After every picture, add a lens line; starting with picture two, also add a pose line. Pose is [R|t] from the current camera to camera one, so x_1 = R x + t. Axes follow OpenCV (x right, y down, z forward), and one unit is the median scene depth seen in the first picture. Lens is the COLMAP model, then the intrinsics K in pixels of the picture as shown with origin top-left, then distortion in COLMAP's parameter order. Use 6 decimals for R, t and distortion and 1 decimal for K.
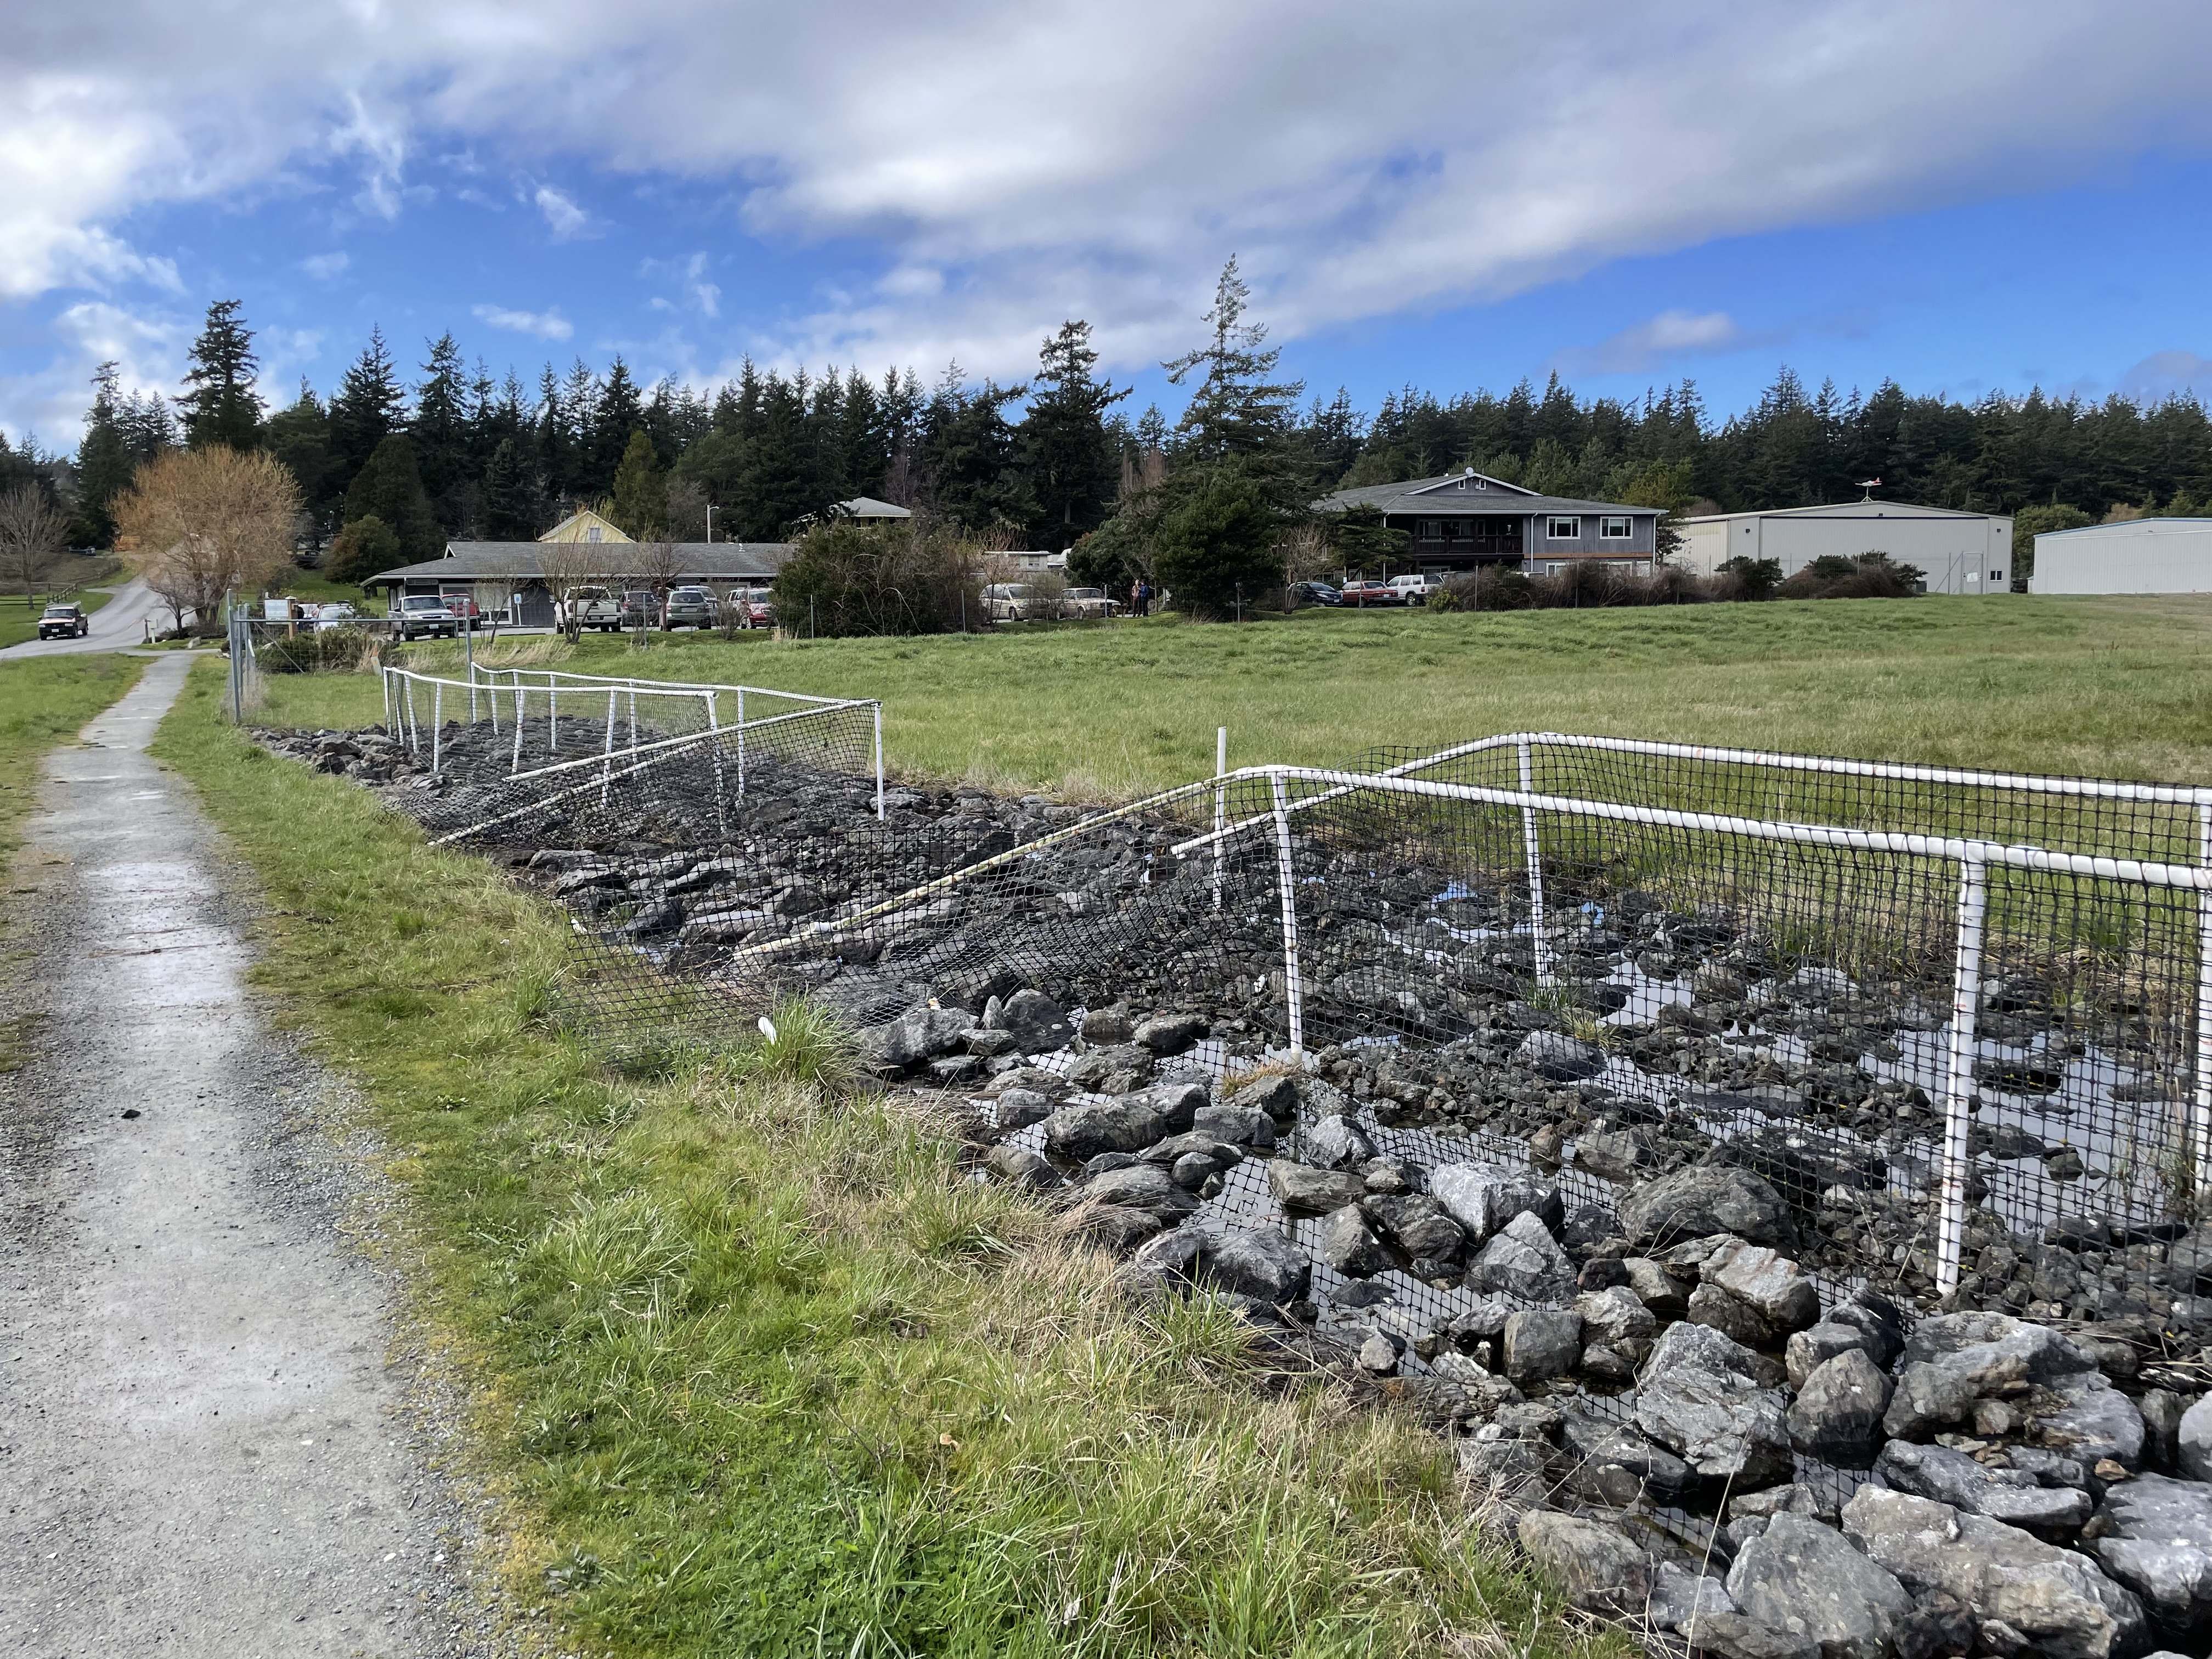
lens RADIAL K [[1647.0, 0, 1106.0], [0, 1647.0, 829.5], [0, 0, 1]] dist [0.002247, -0.005211]
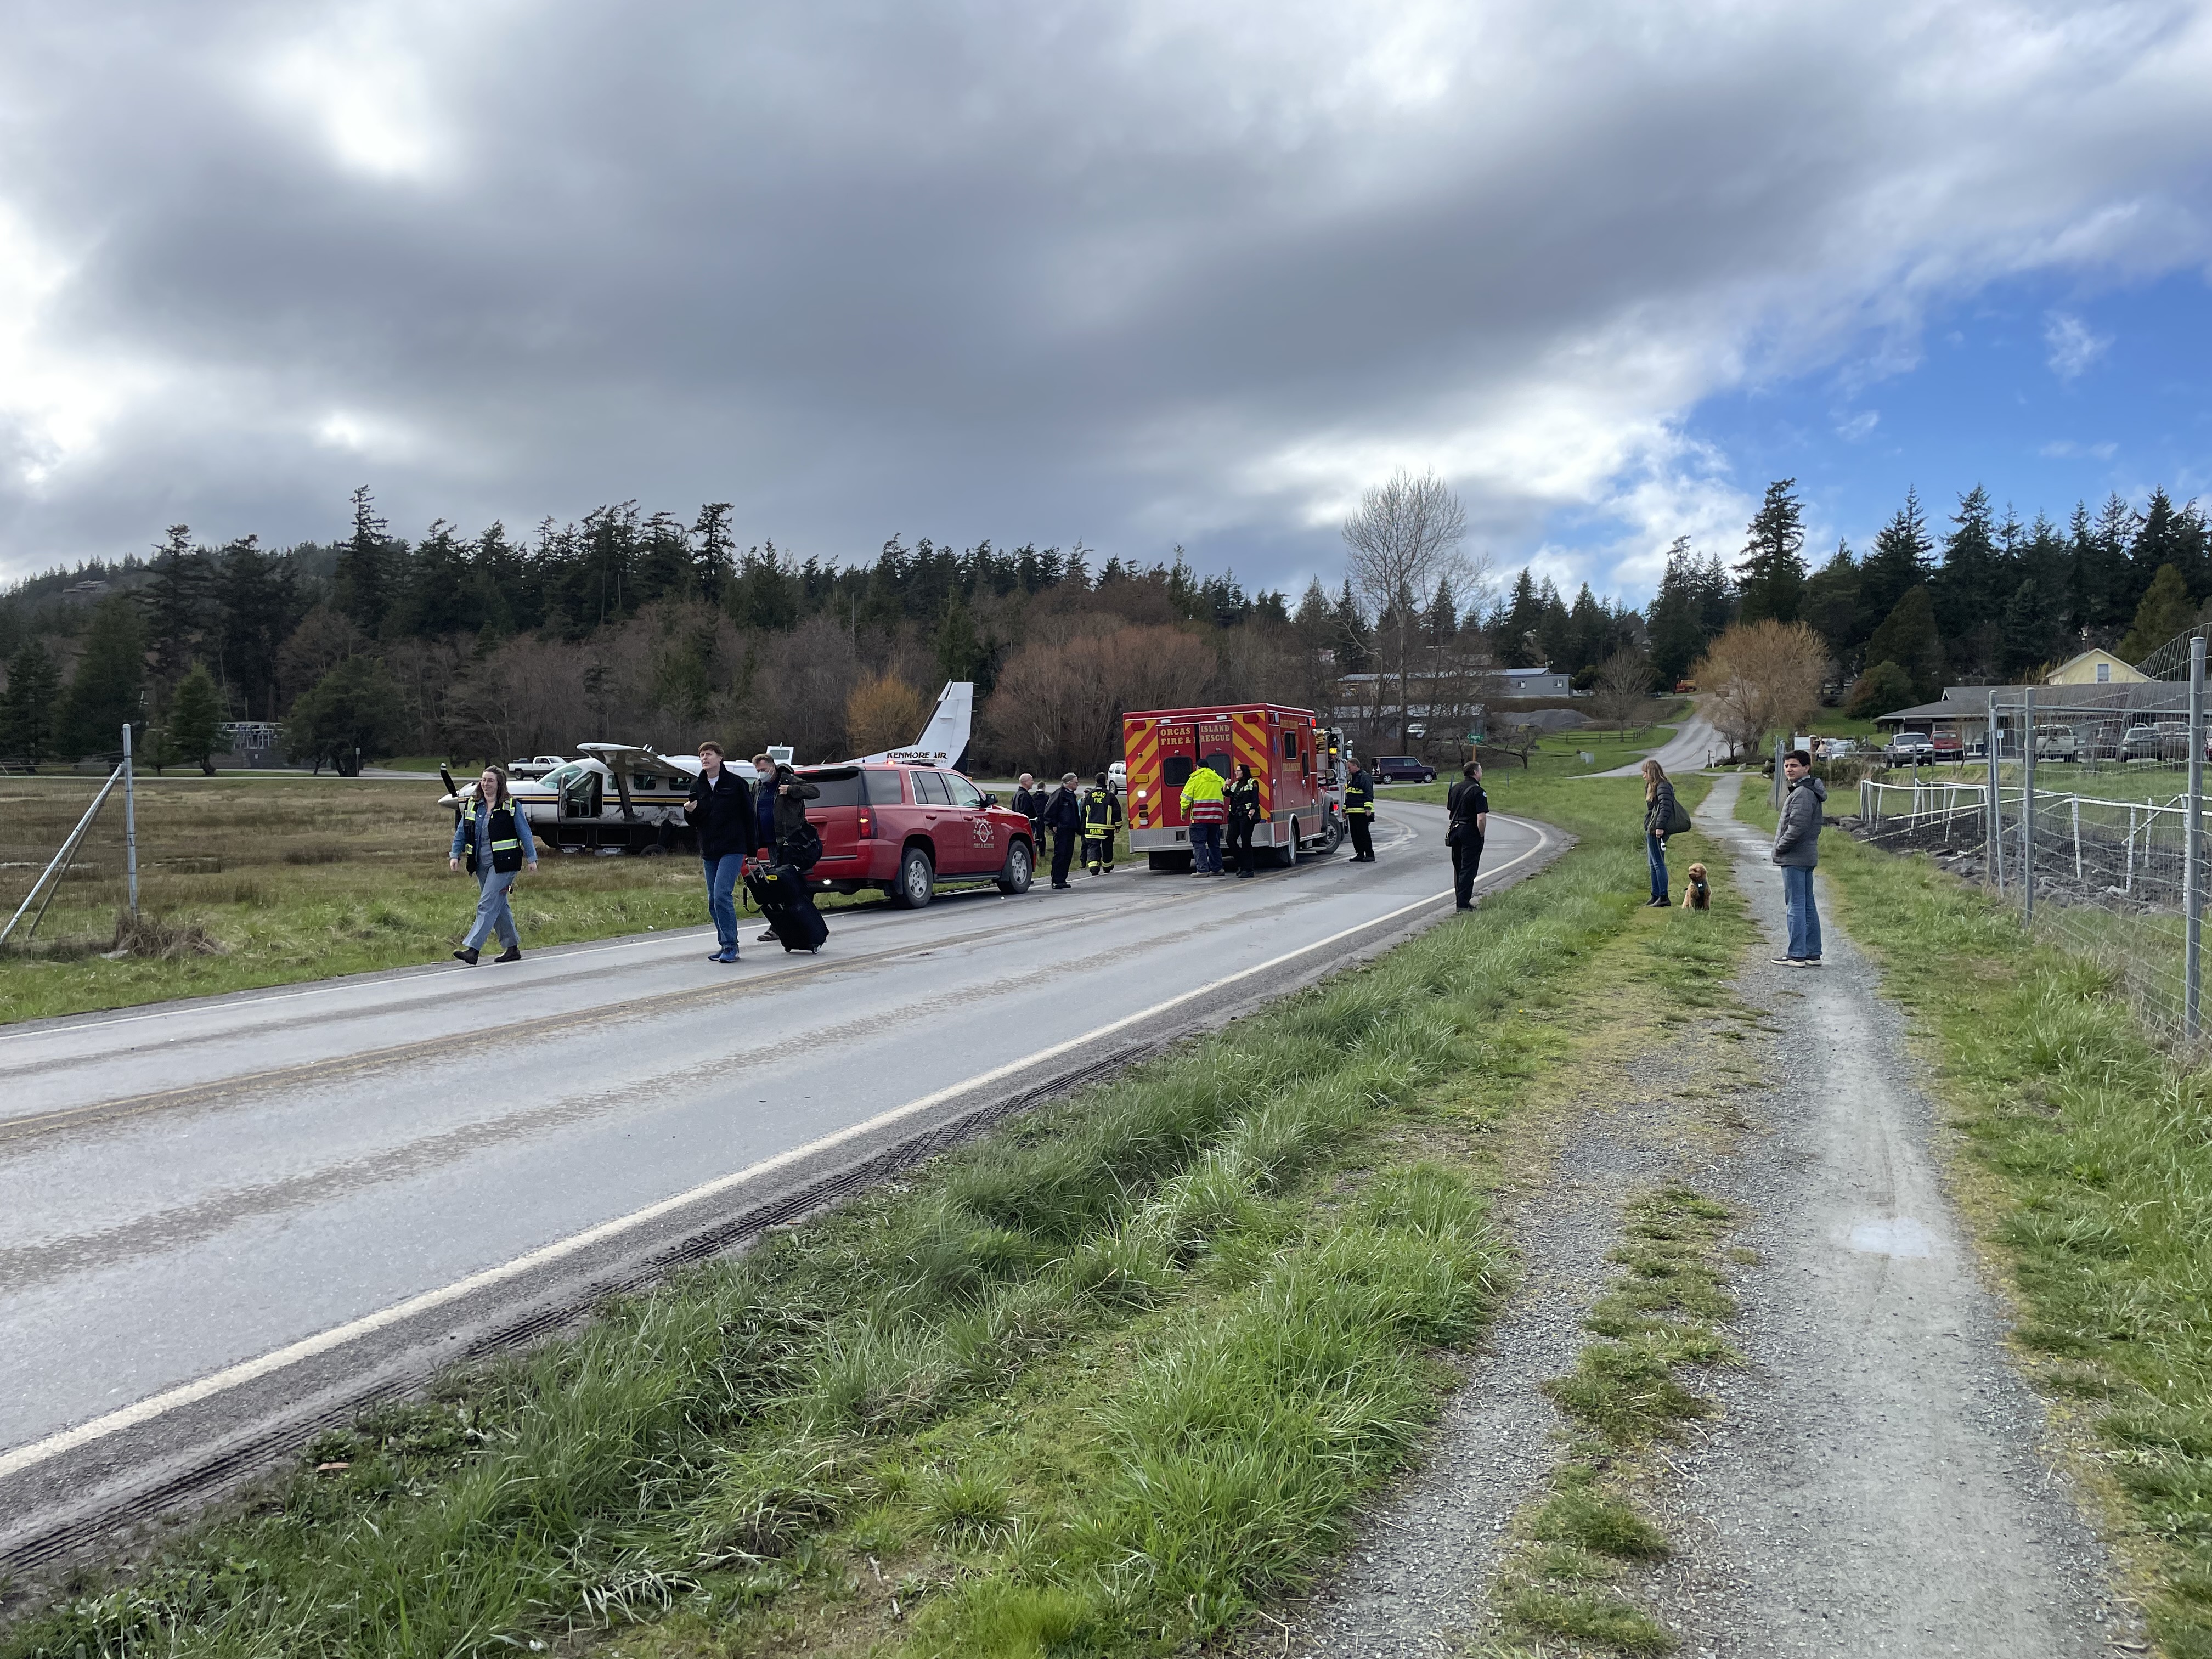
lens RADIAL K [[1647.0, 0, 1106.0], [0, 1647.0, 829.5], [0, 0, 1]] dist [0.002247, -0.005211]
pose [[0.650900, 0.039838, -0.758118, 0.053886], [-0.099171, 0.994527, -0.032884, 0.013275], [0.752658, 0.096588, 0.651288, -0.107220]]
